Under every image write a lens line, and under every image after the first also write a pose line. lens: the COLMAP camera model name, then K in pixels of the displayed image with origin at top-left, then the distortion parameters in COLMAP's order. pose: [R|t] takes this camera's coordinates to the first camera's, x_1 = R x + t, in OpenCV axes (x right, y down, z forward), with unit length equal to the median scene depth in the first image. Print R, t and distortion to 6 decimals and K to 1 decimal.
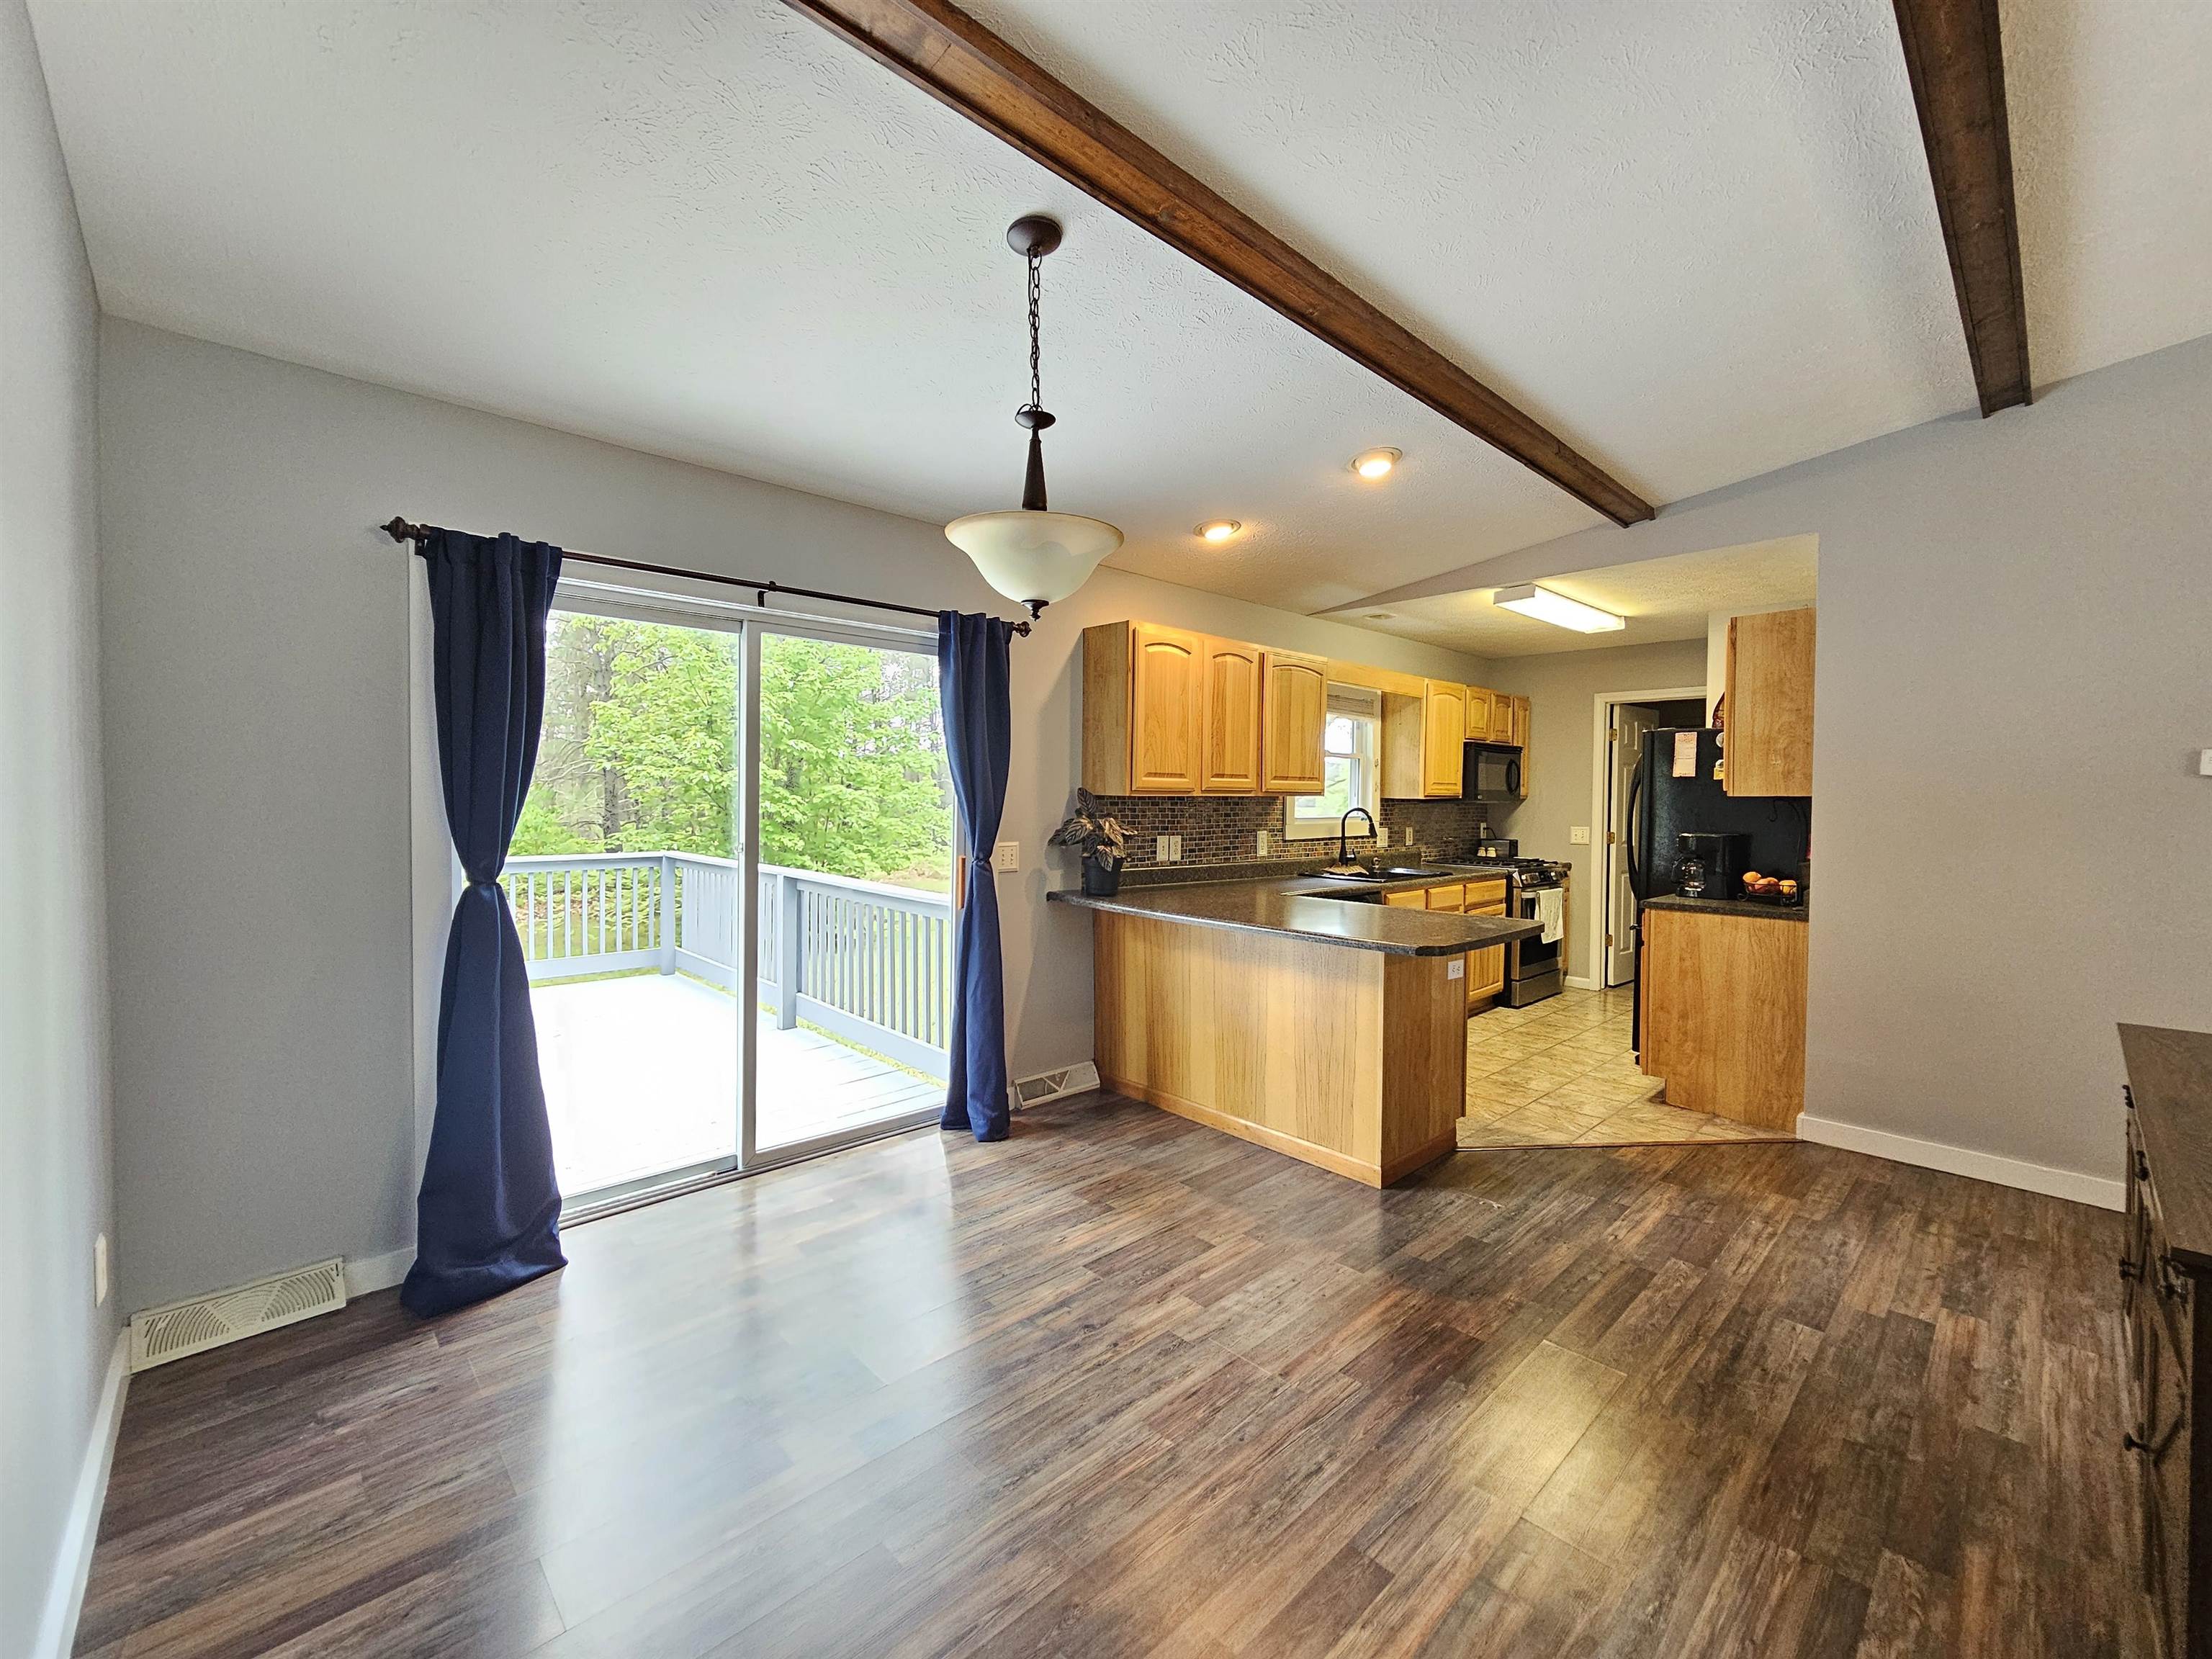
lens RADIAL K [[898.4, 0, 1121.2], [0, 898.4, 823.1], [0, 0, 1]] dist [-0.005158, 0.000092]
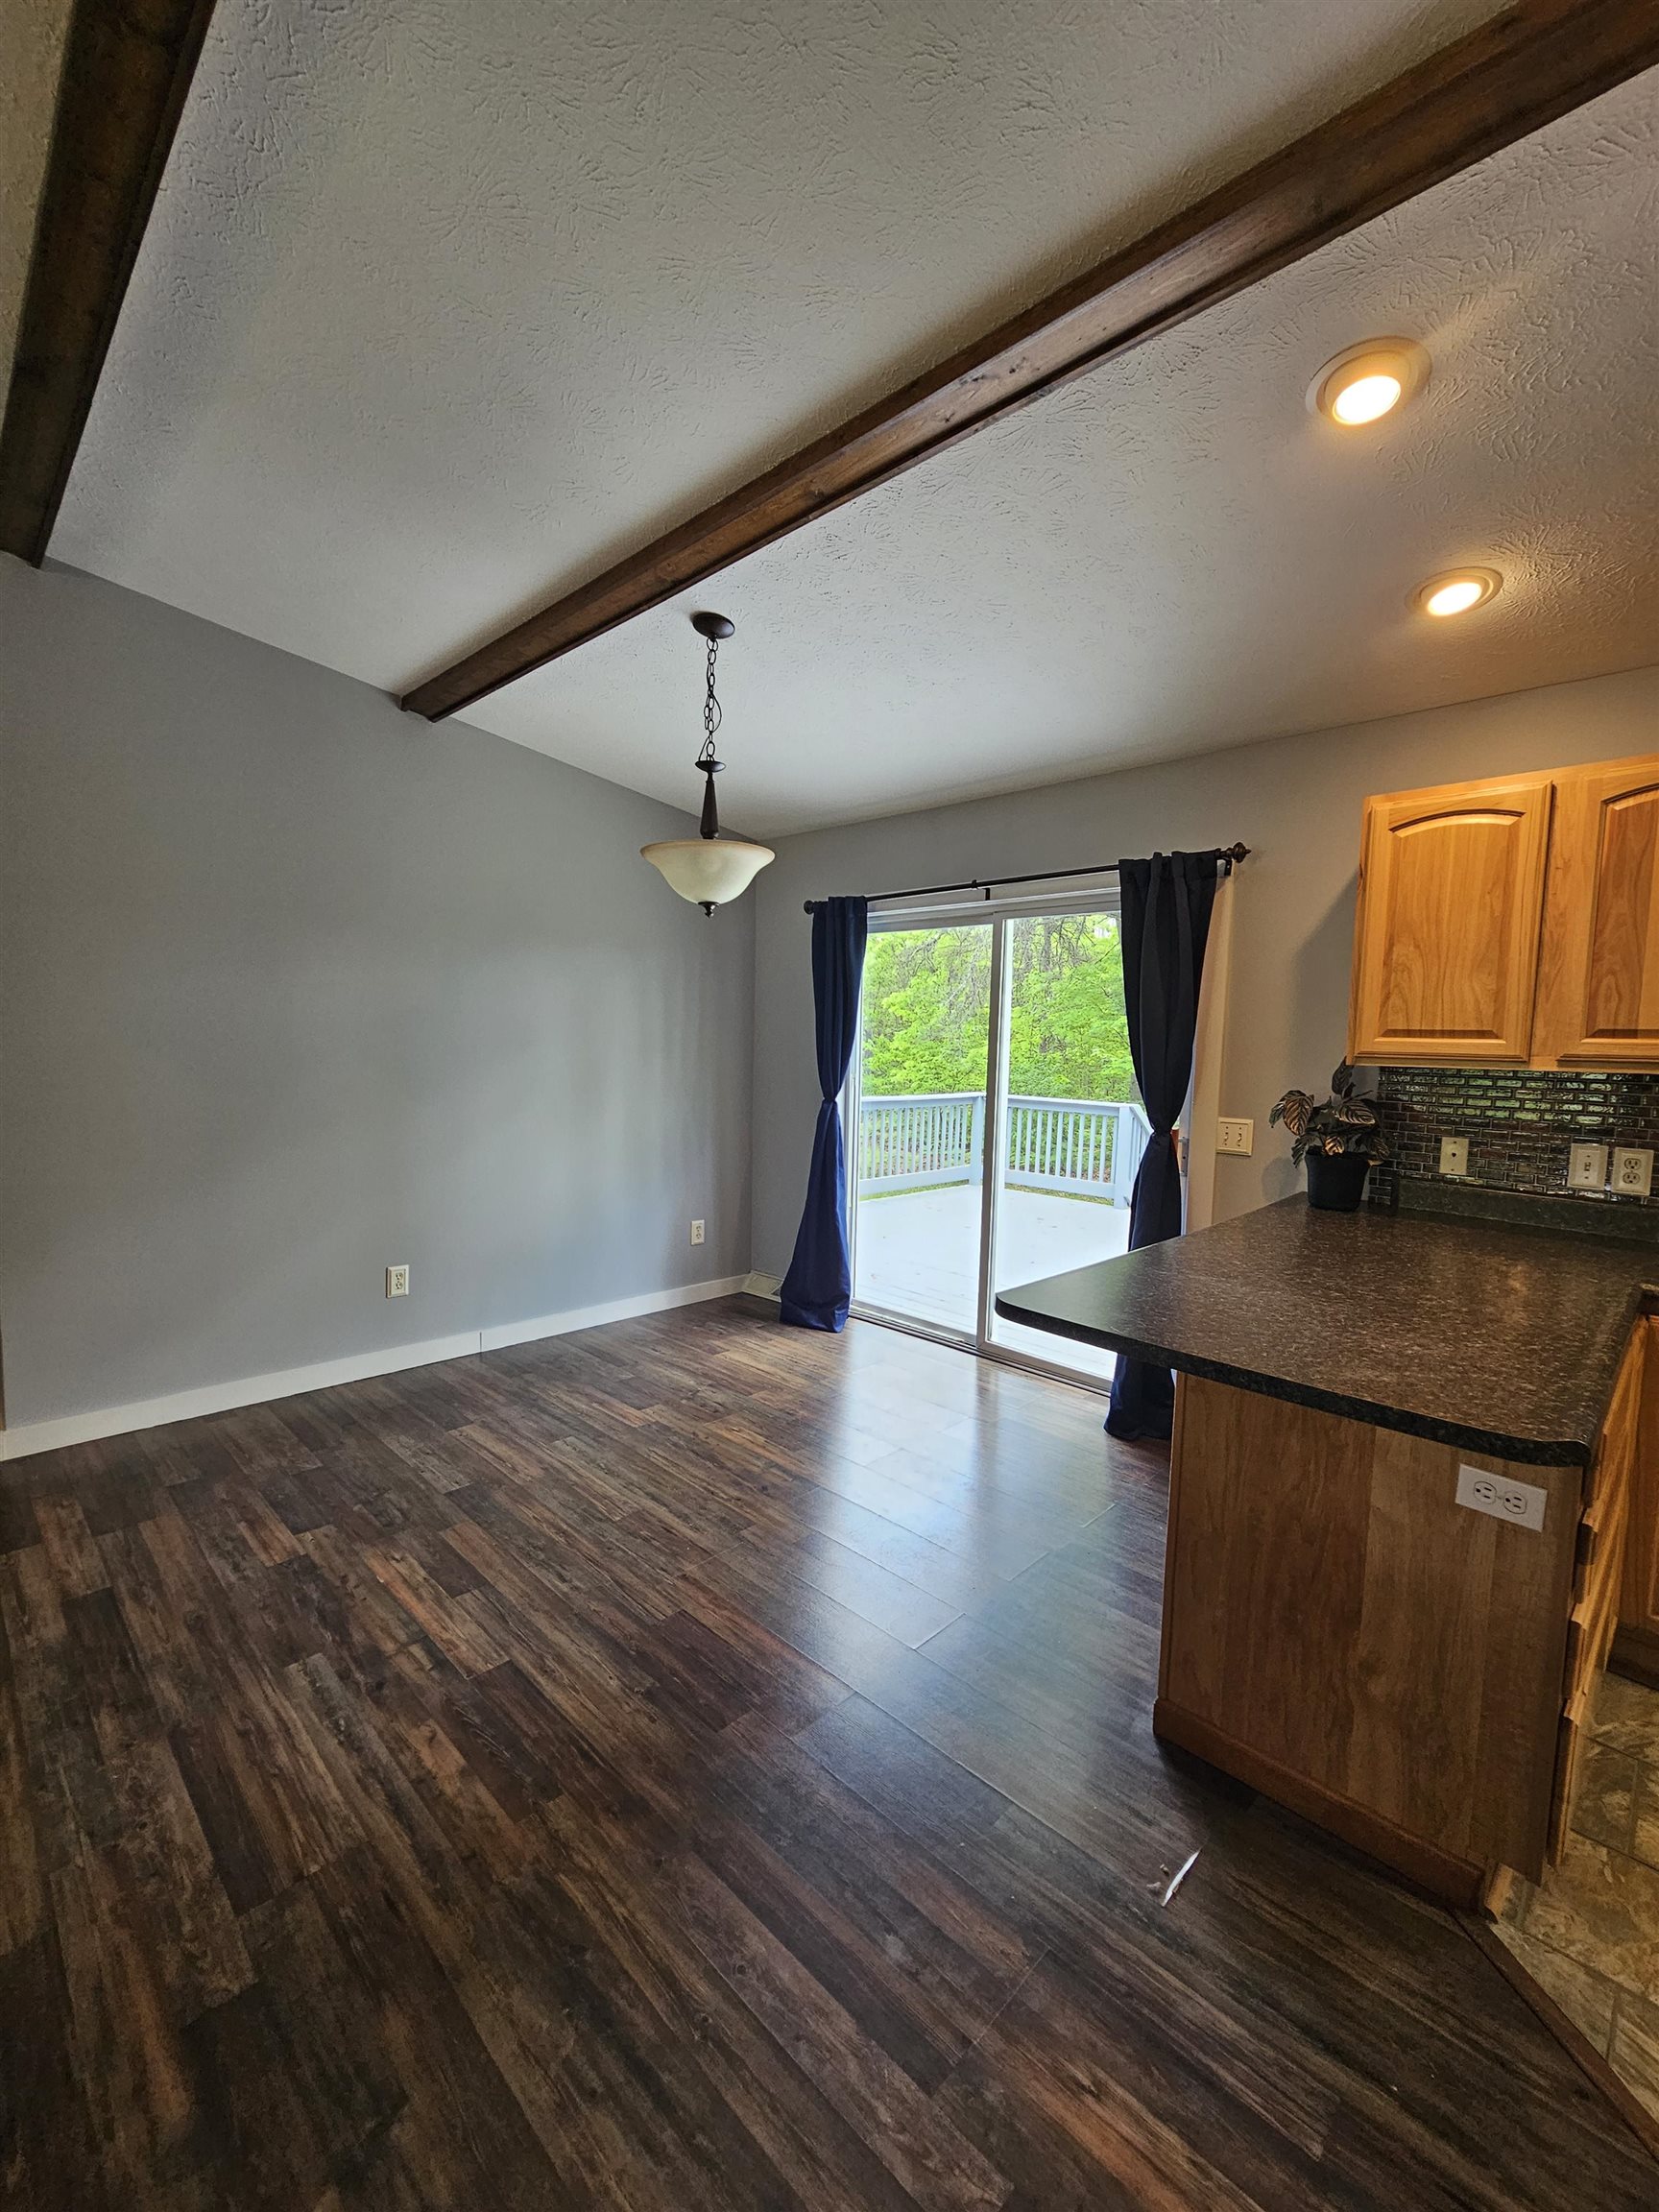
lens RADIAL K [[898.4, 0, 842.2], [0, 898.4, 1121.8], [0, 0, 1]] dist [-0.005158, 0.000092]
pose [[0.046817, 0.083009, -0.995448, 1.167568], [-0.052878, 0.995350, 0.080514, -0.038383], [0.997503, 0.048868, 0.050989, 1.044556]]
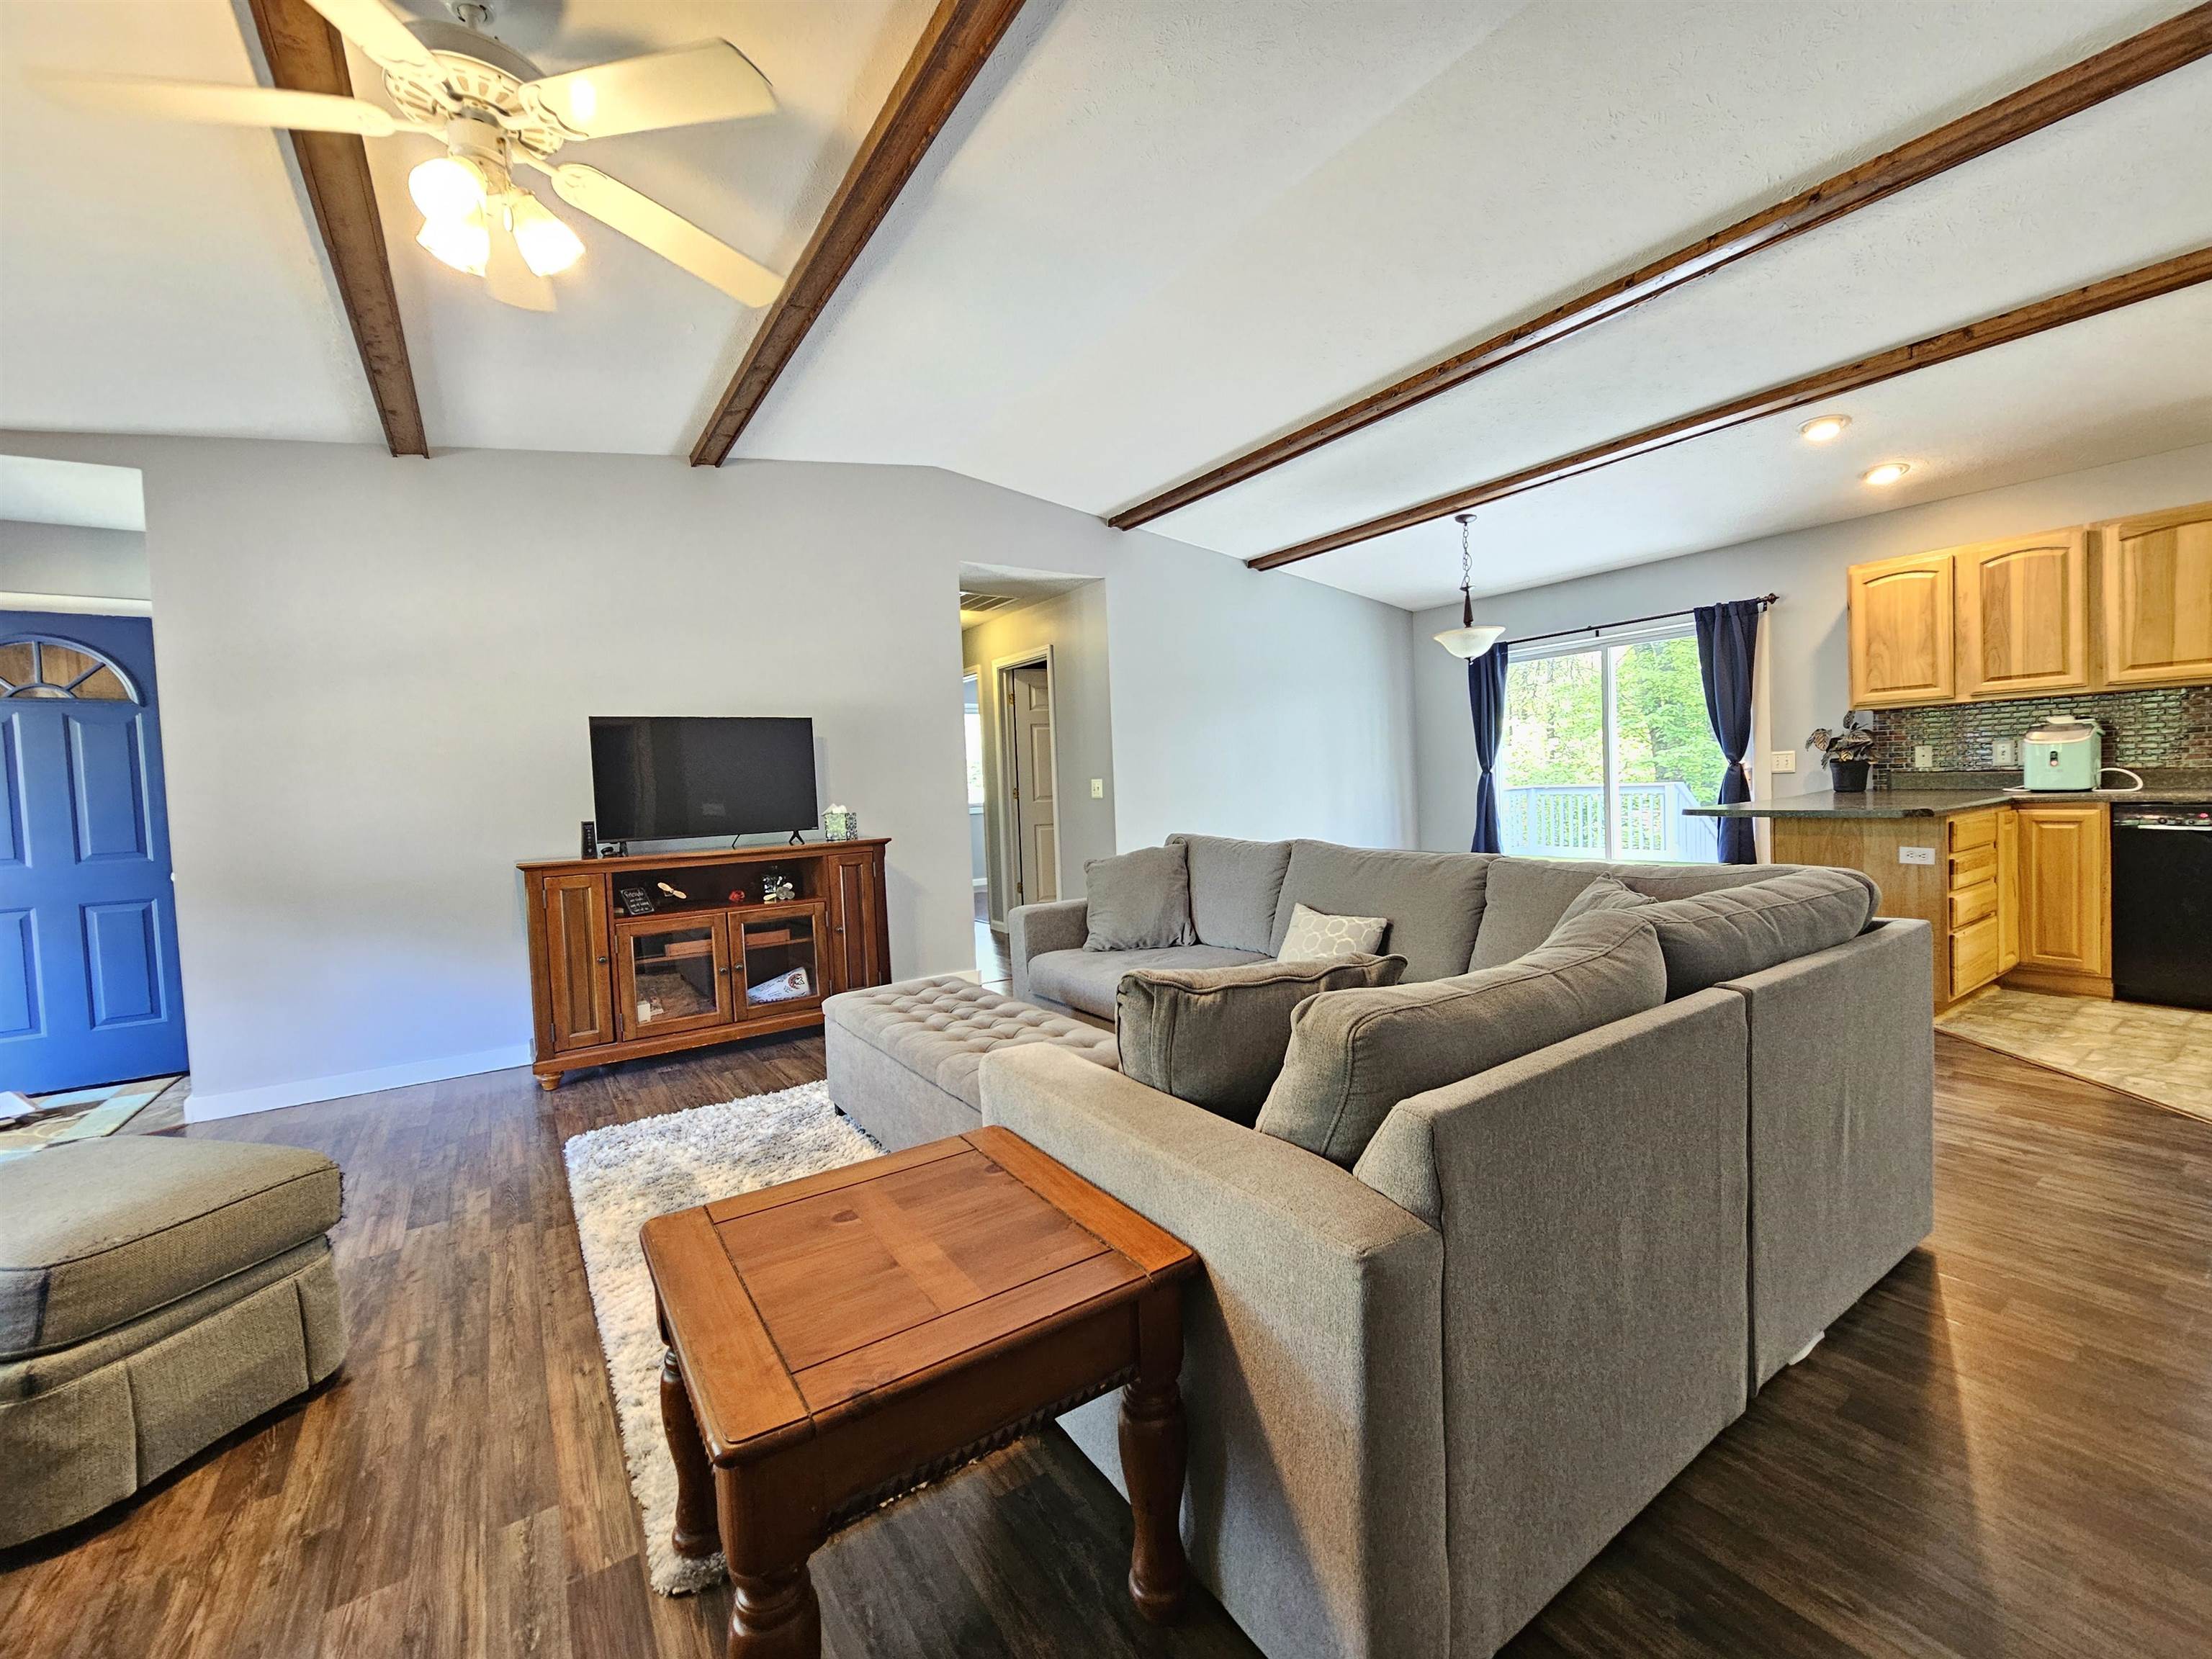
lens RADIAL K [[898.4, 0, 1121.2], [0, 898.4, 823.1], [0, 0, 1]] dist [-0.005158, 0.000092]
pose [[-0.157826, 0.045032, -0.986440, 2.451758], [0.018618, 0.998918, 0.042623, 0.094898], [0.987291, -0.011638, -0.158494, 0.359087]]
